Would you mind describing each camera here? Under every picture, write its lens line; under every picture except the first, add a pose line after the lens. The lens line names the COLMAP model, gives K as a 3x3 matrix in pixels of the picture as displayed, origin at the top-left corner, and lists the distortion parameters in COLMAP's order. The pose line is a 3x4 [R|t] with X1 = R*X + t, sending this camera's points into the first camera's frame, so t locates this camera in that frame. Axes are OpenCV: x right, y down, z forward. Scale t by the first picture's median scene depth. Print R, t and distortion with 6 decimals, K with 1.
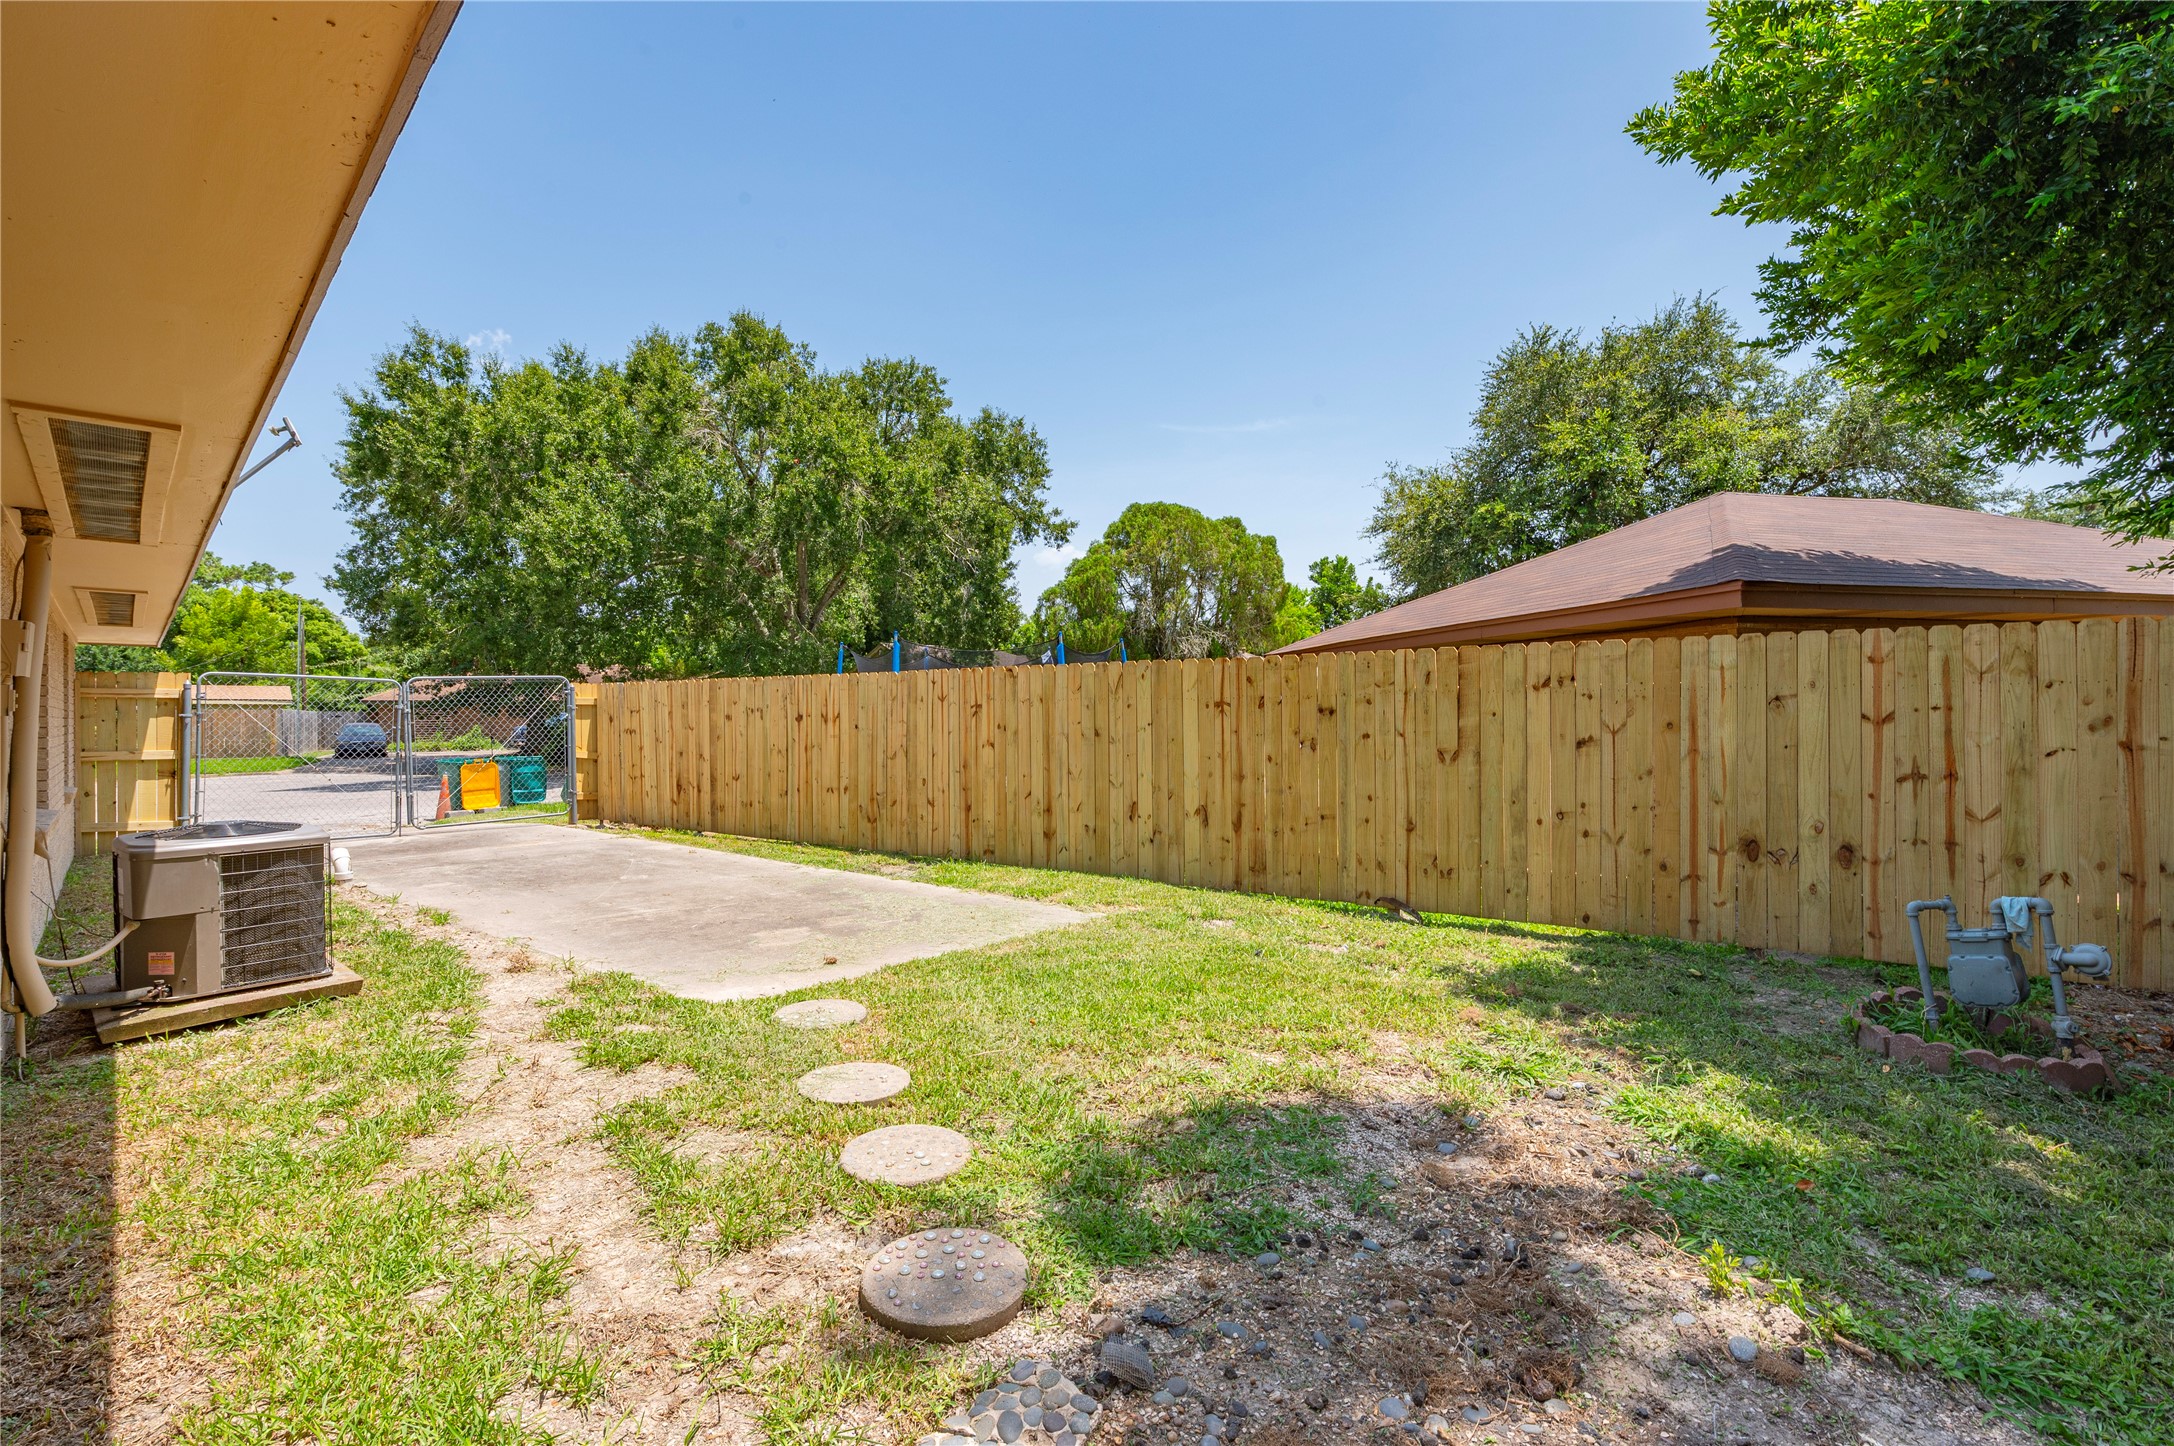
lens RADIAL K [[1003.4, 0, 1088.3], [0, 1003.4, 720.8], [0, 0, 1]] dist [-0.003498, -0.001987]
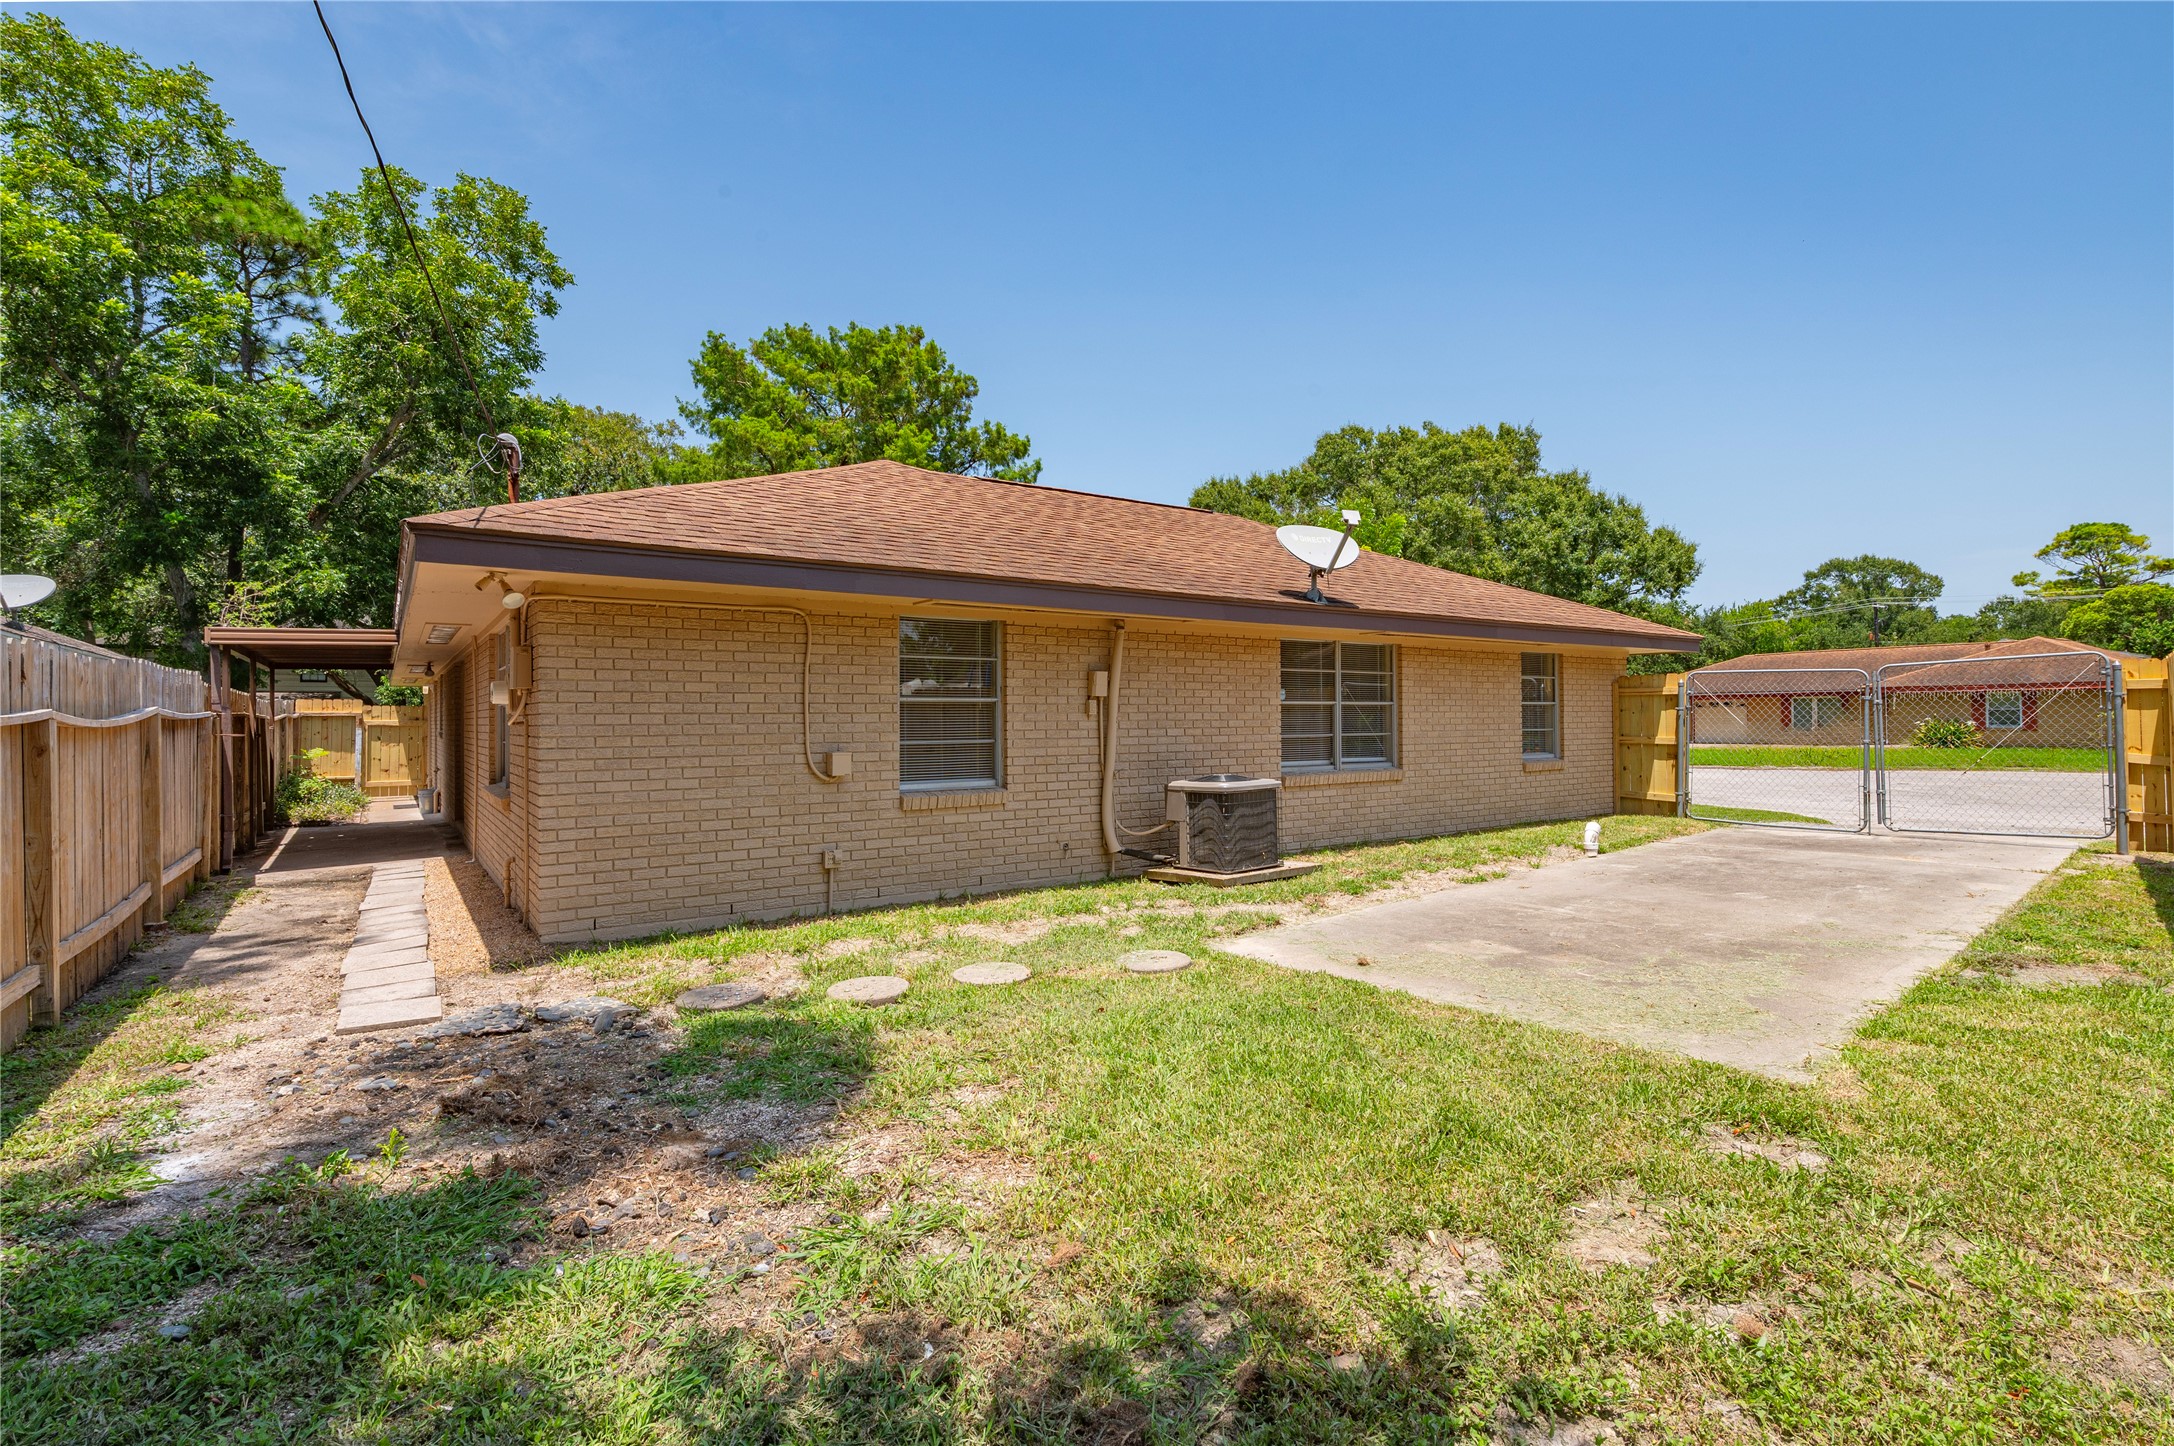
lens RADIAL K [[1003.4, 0, 1088.6], [0, 1003.4, 714.4], [0, 0, 1]] dist [-0.003498, -0.001987]
pose [[-0.148335, 0.001442, -0.988936, 0.416106], [0.004850, 0.999988, 0.000731, -0.002239], [0.988925, -0.004688, -0.148341, 0.486555]]
